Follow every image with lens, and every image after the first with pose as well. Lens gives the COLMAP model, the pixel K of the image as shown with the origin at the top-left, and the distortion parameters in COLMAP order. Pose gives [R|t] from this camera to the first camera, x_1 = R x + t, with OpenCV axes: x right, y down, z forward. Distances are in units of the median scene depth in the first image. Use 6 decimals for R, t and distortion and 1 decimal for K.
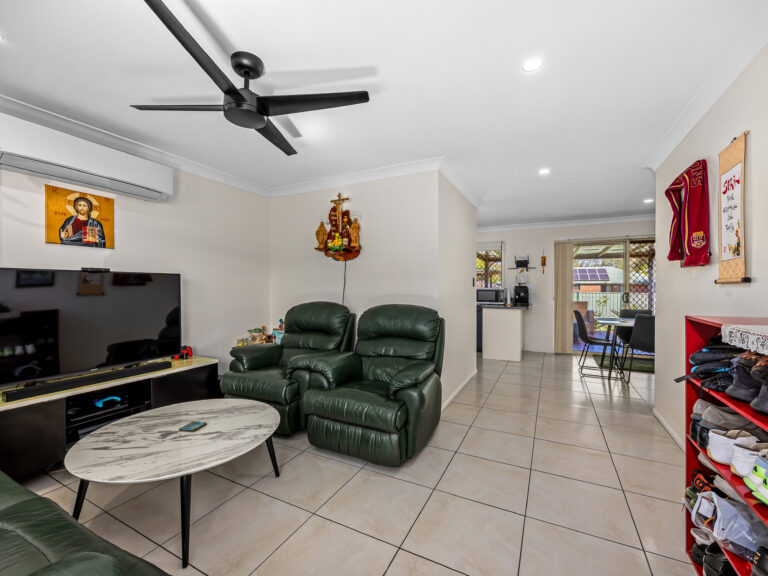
lens RADIAL K [[332.0, 0, 383.3], [0, 332.0, 289.6], [0, 0, 1]] dist [-0.001583, -0.000079]
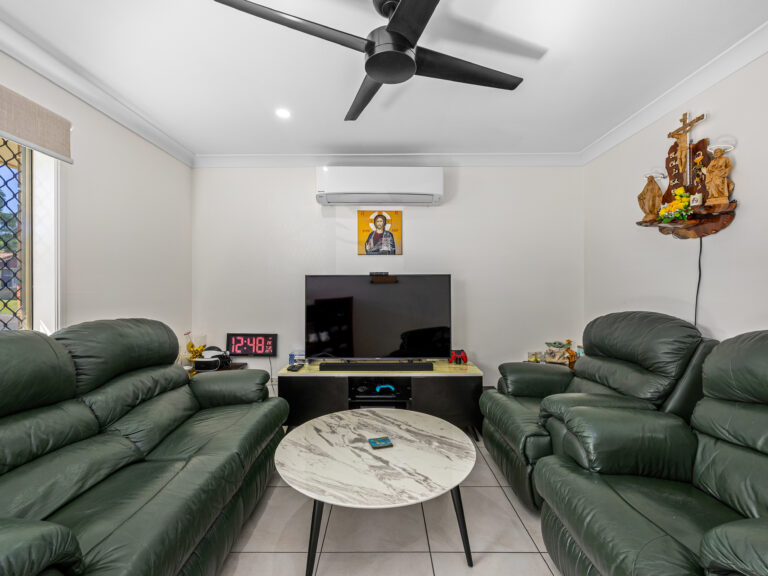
lens RADIAL K [[332.0, 0, 383.1], [0, 332.0, 287.0], [0, 0, 1]] dist [-0.001583, -0.000079]
pose [[0.451765, -0.006560, -0.892113, 0.175697], [-0.002236, 0.999961, -0.008486, -0.002583], [0.892134, 0.005828, 0.451733, 0.438202]]
